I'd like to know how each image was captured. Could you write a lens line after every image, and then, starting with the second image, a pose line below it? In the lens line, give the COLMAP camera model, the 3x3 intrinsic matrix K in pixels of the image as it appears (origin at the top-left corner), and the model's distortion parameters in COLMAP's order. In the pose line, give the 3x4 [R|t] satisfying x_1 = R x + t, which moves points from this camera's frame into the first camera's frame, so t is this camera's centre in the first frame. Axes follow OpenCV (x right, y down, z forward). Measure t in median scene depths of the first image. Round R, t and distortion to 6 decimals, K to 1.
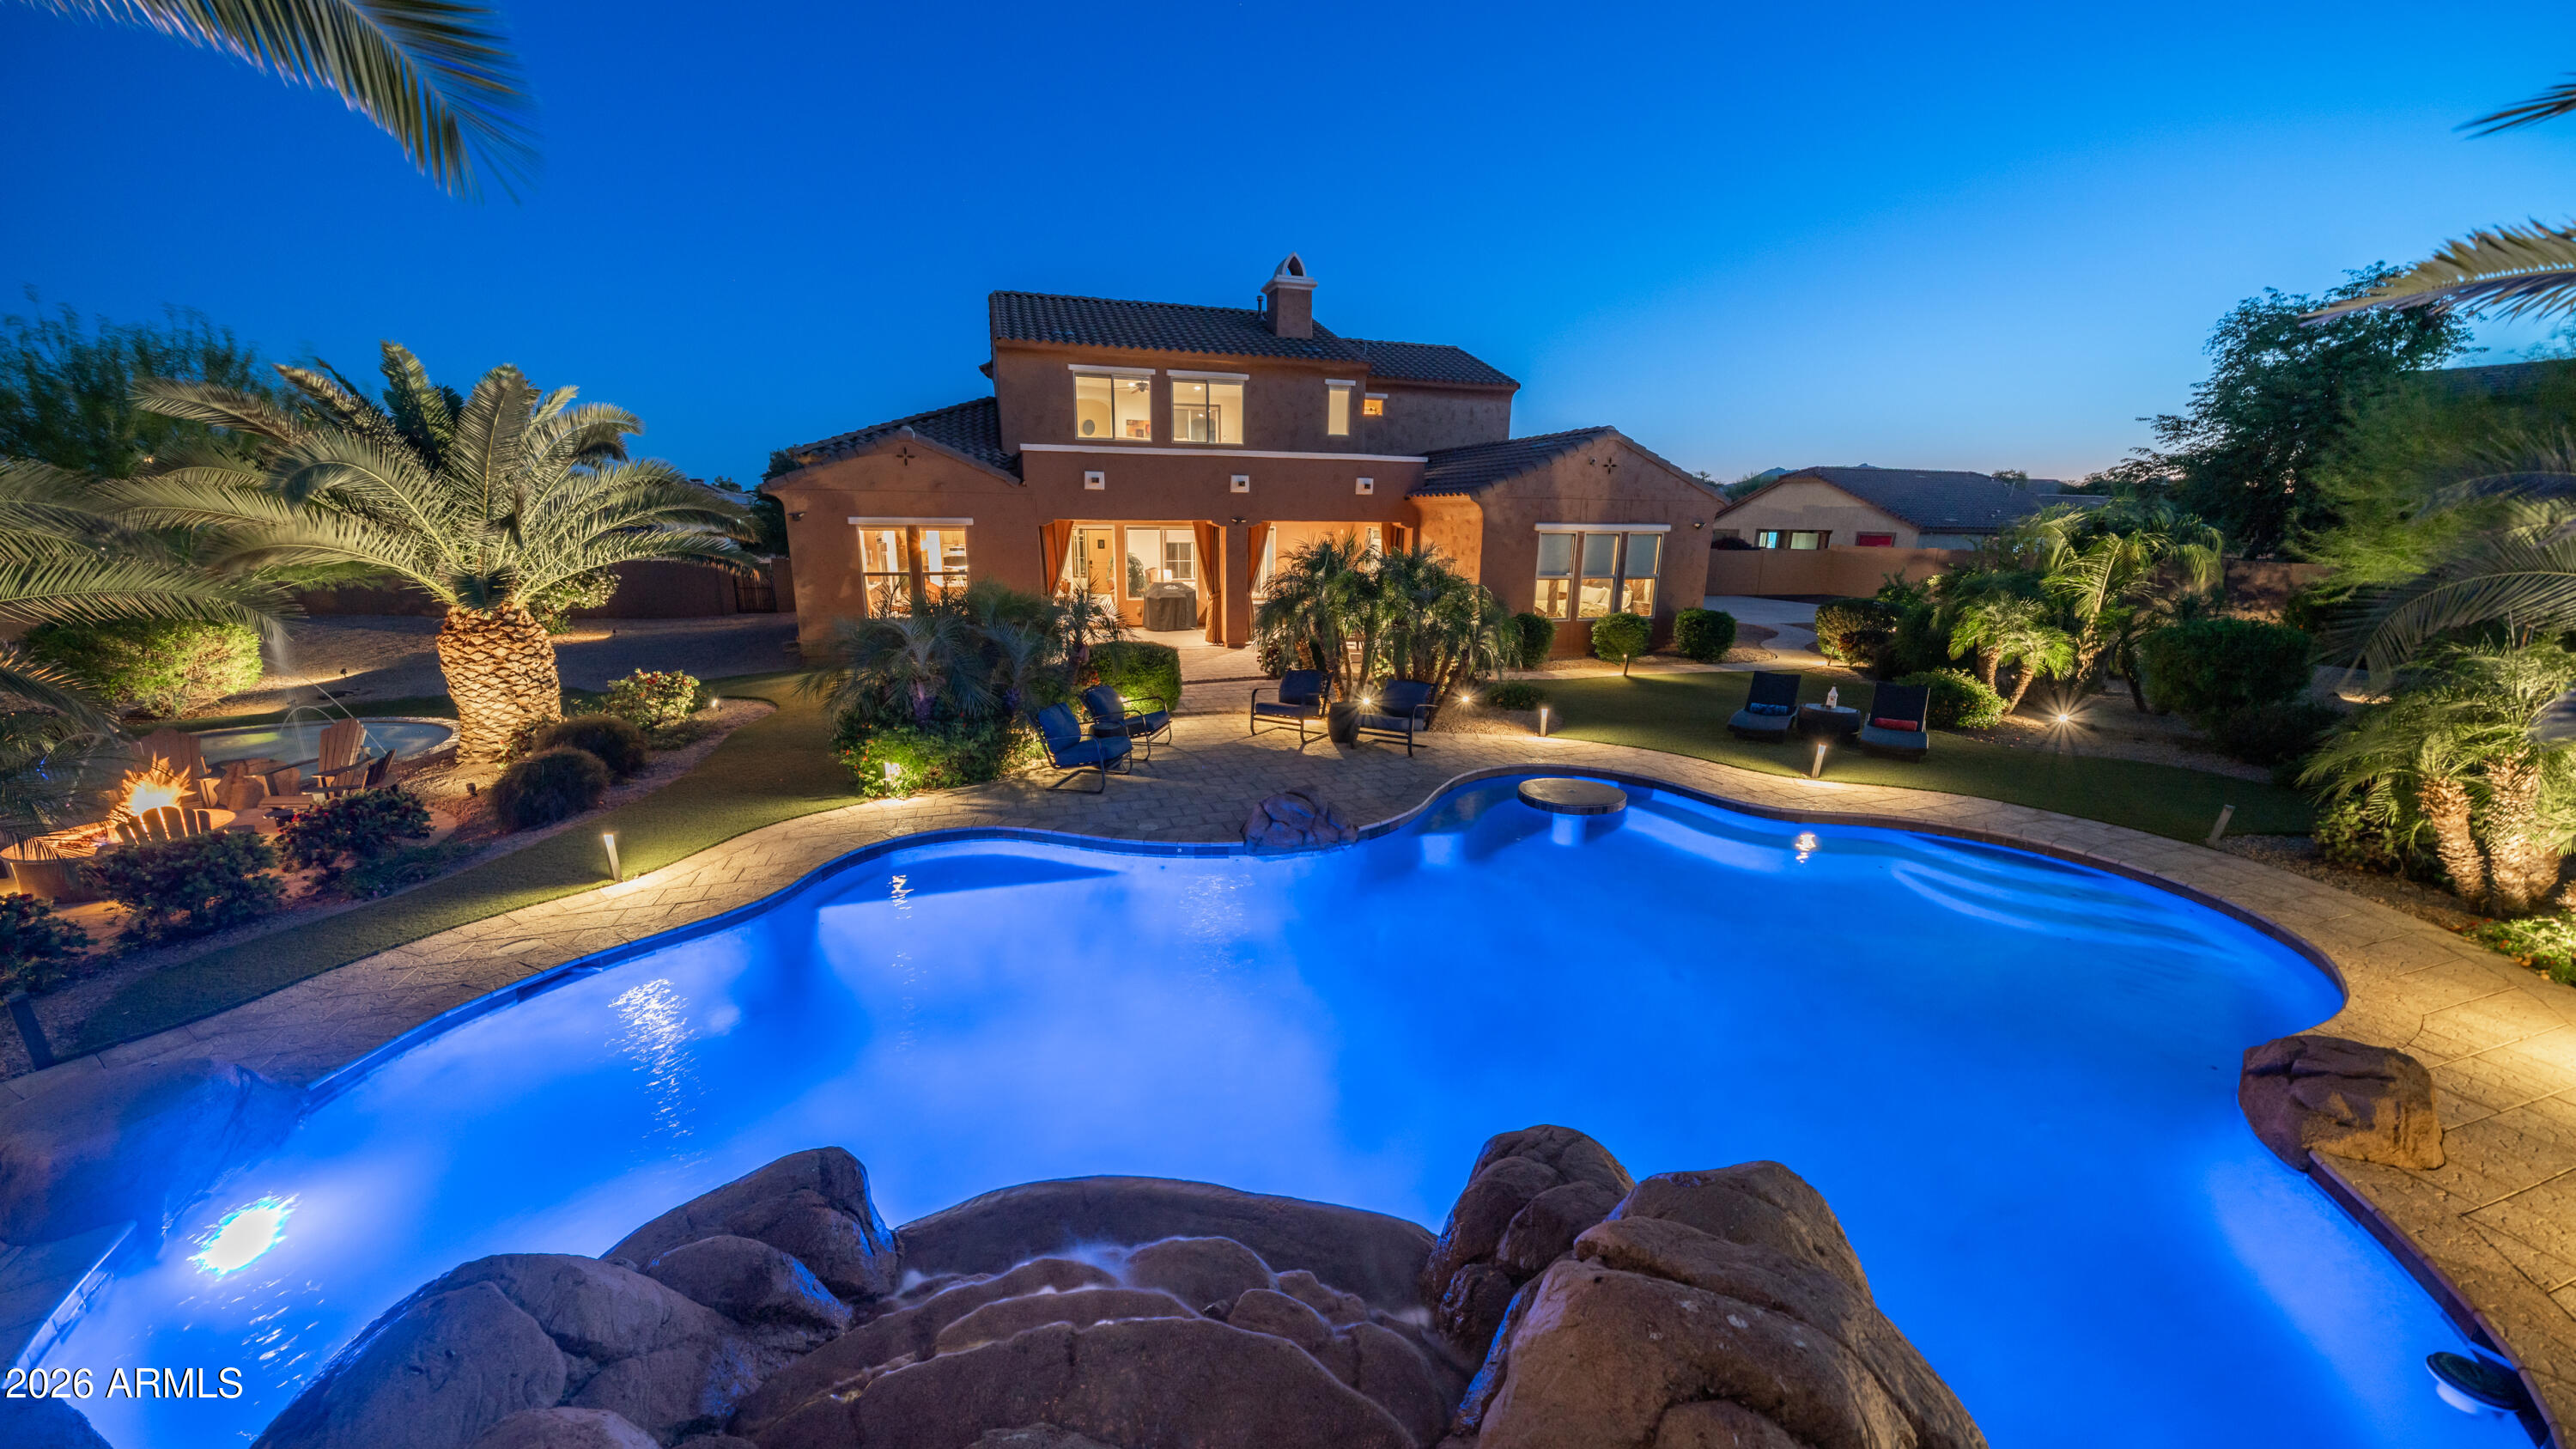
lens RADIAL K [[875.5, 0, 1269.4], [0, 875.5, 731.5], [0, 0, 1]] dist [-0.007801, -0.000240]
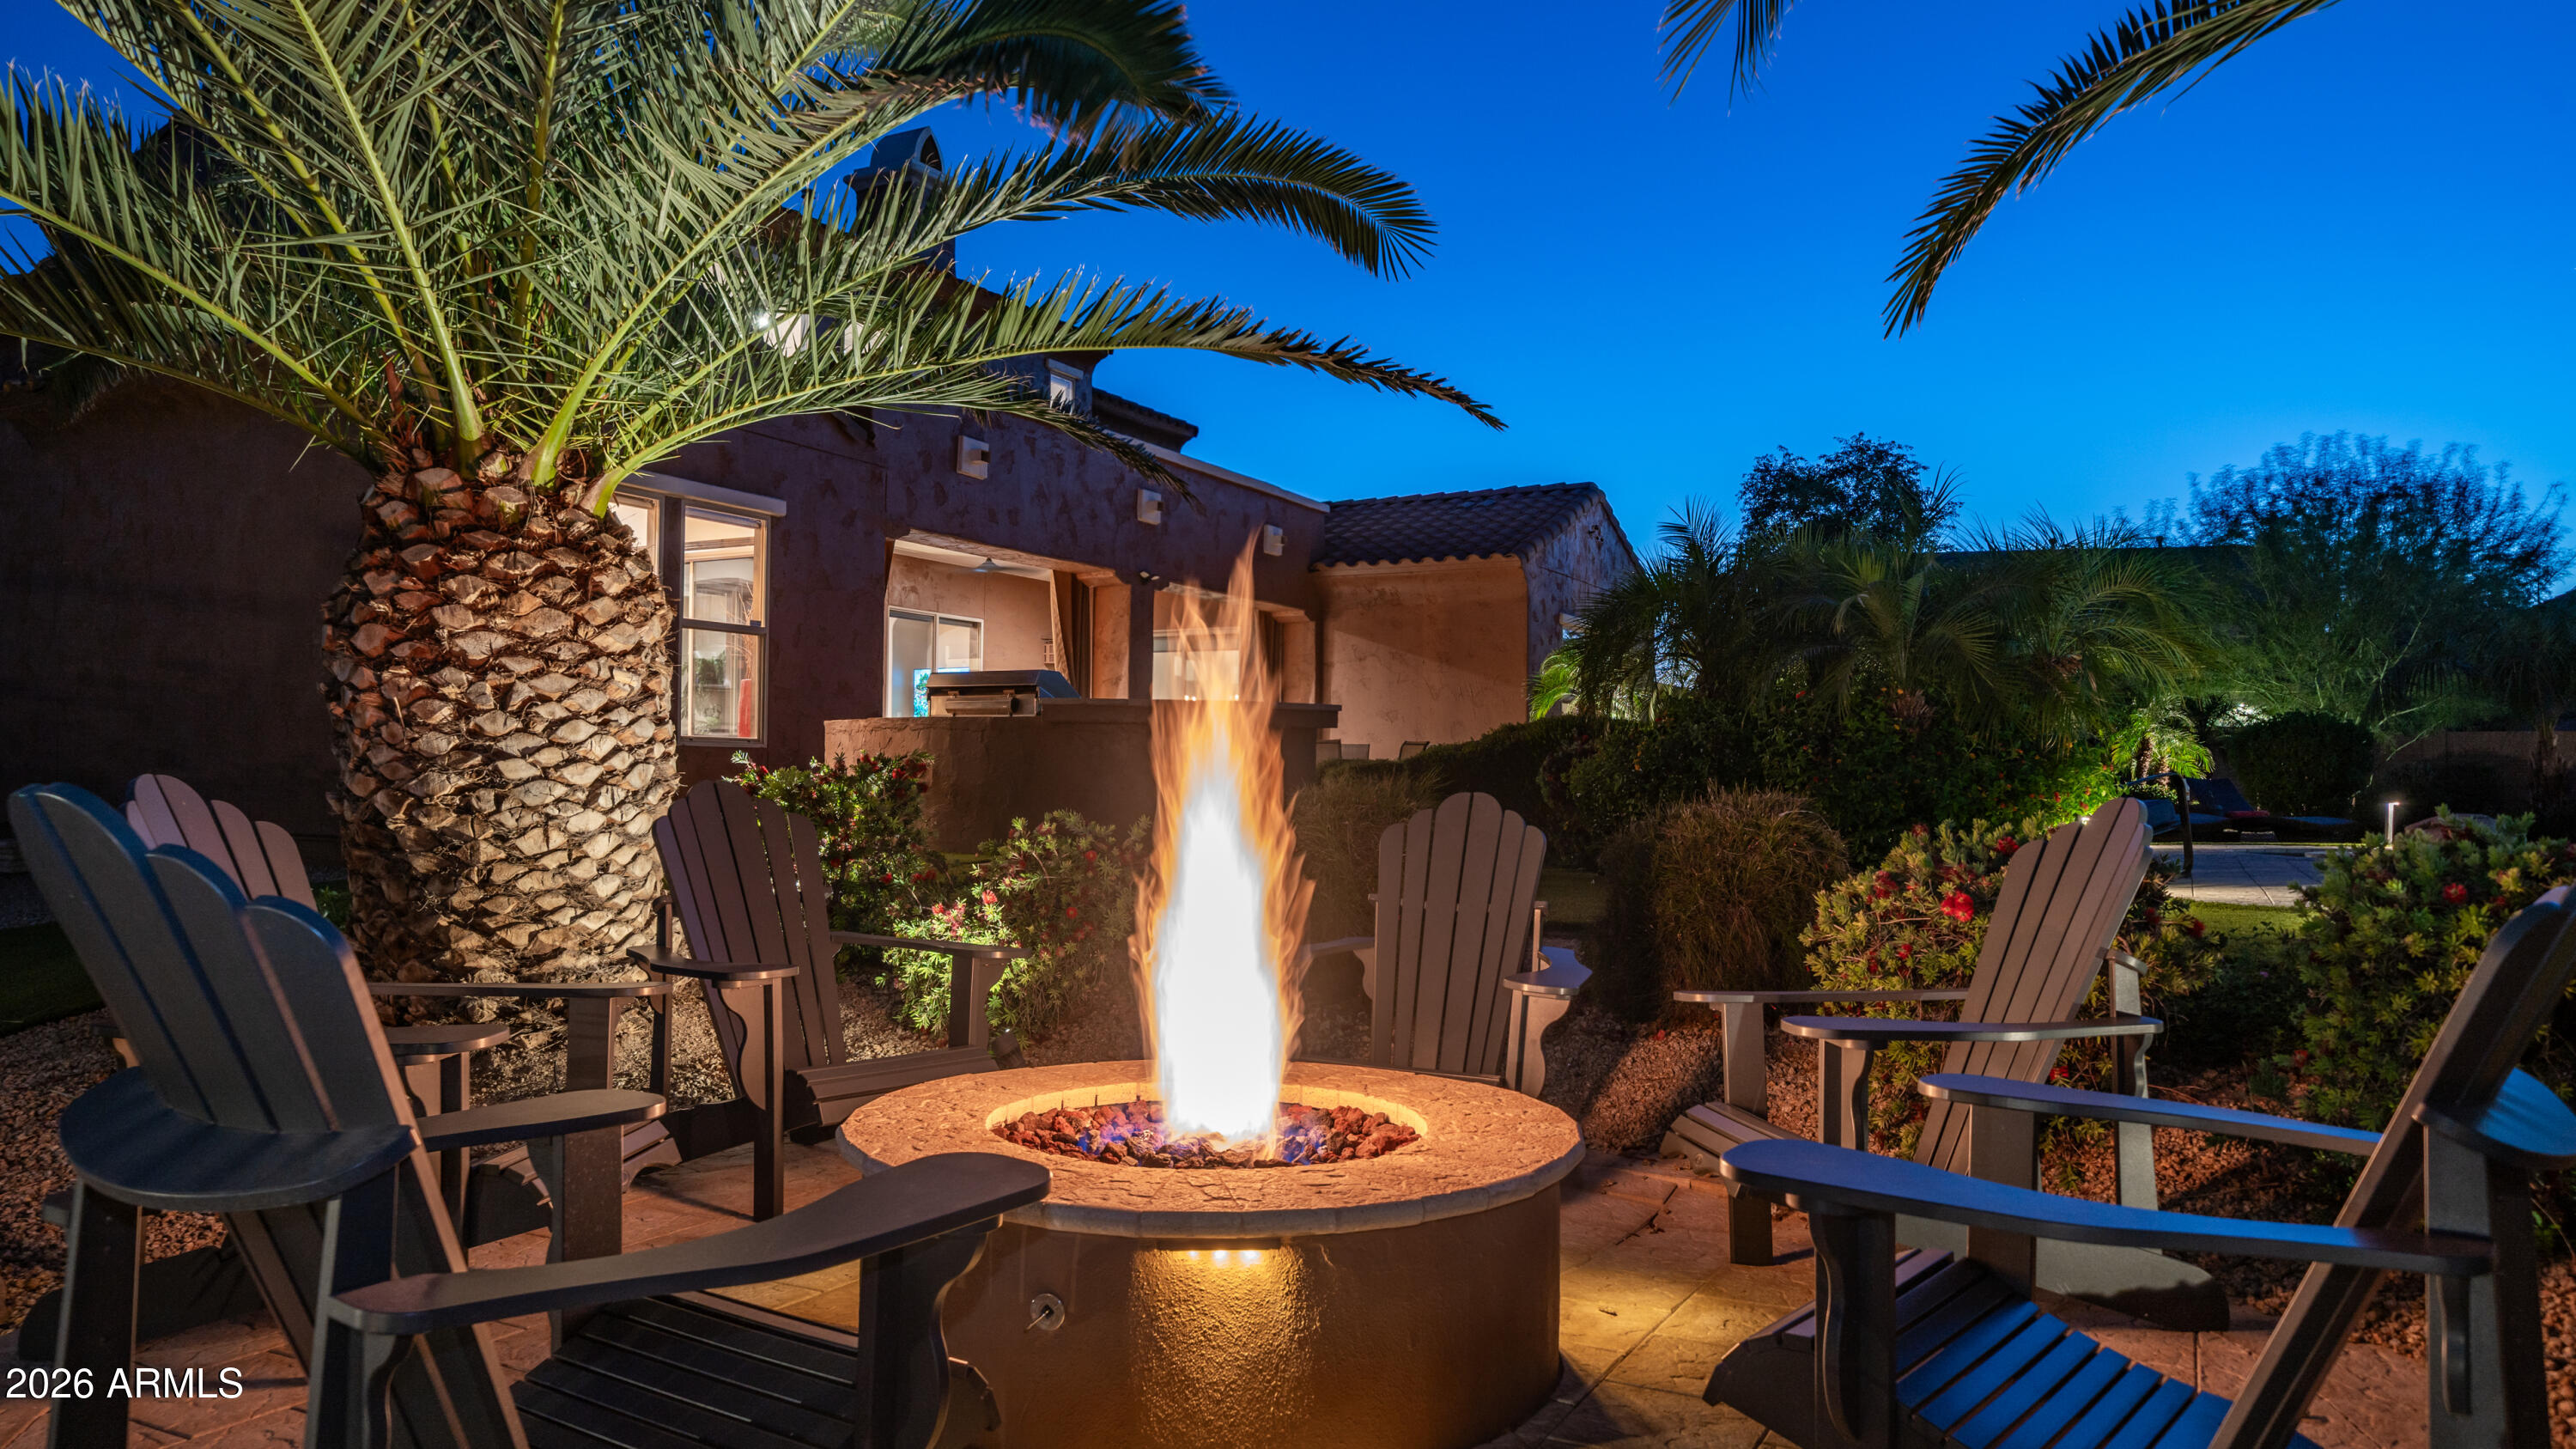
lens RADIAL K [[1725.4, 0, 1279.7], [0, 1725.4, 732.1], [0, 0, 1]] dist [0.011588, -0.002187]
pose [[0.705238, 0.018755, 0.708723, -0.705151], [0.166464, 0.967324, -0.191243, 0.049142], [-0.689151, 0.252849, 0.679071, 0.307694]]
